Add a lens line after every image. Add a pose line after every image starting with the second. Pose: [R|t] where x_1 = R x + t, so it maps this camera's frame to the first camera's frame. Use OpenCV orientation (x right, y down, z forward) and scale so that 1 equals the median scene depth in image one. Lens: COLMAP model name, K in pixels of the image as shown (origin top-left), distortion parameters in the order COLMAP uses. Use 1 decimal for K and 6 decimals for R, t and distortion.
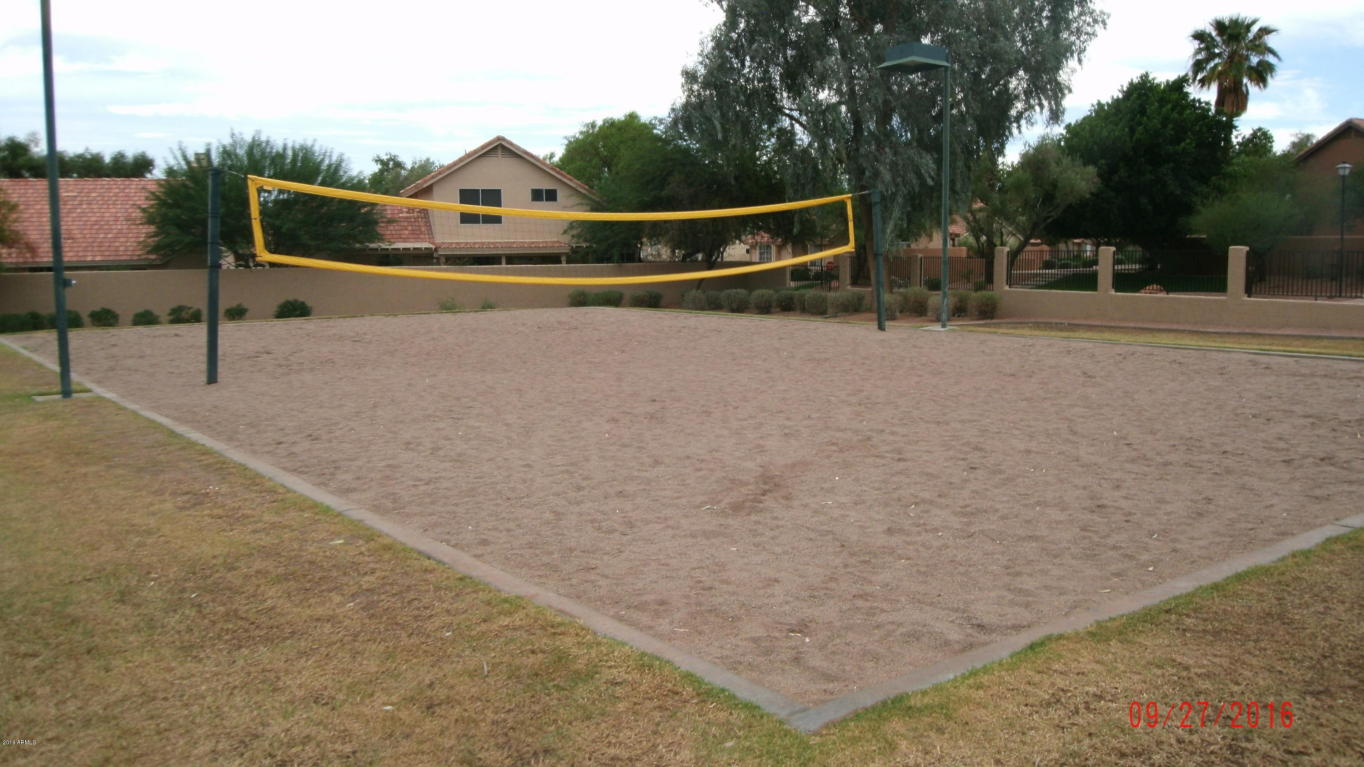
lens RADIAL K [[1142.5, 0, 682.0], [0, 1142.5, 383.5], [0, 0, 1]] dist [0.005548, 0.002652]
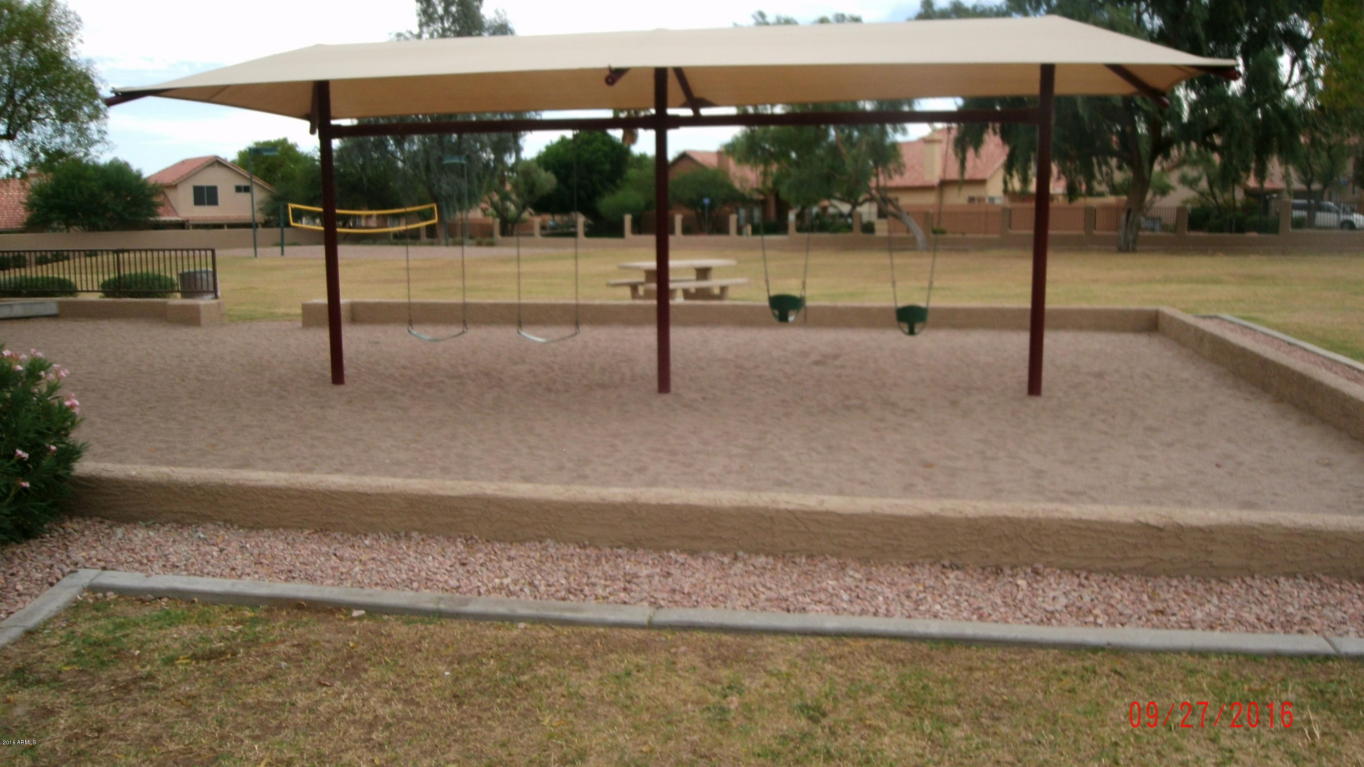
lens RADIAL K [[1142.5, 0, 682.0], [0, 1142.5, 383.5], [0, 0, 1]] dist [0.005548, 0.002652]
pose [[0.927489, -0.061878, 0.368693, -0.164138], [0.051587, 0.997956, 0.037713, 0.099217], [-0.370273, -0.015959, 0.928786, -0.870511]]
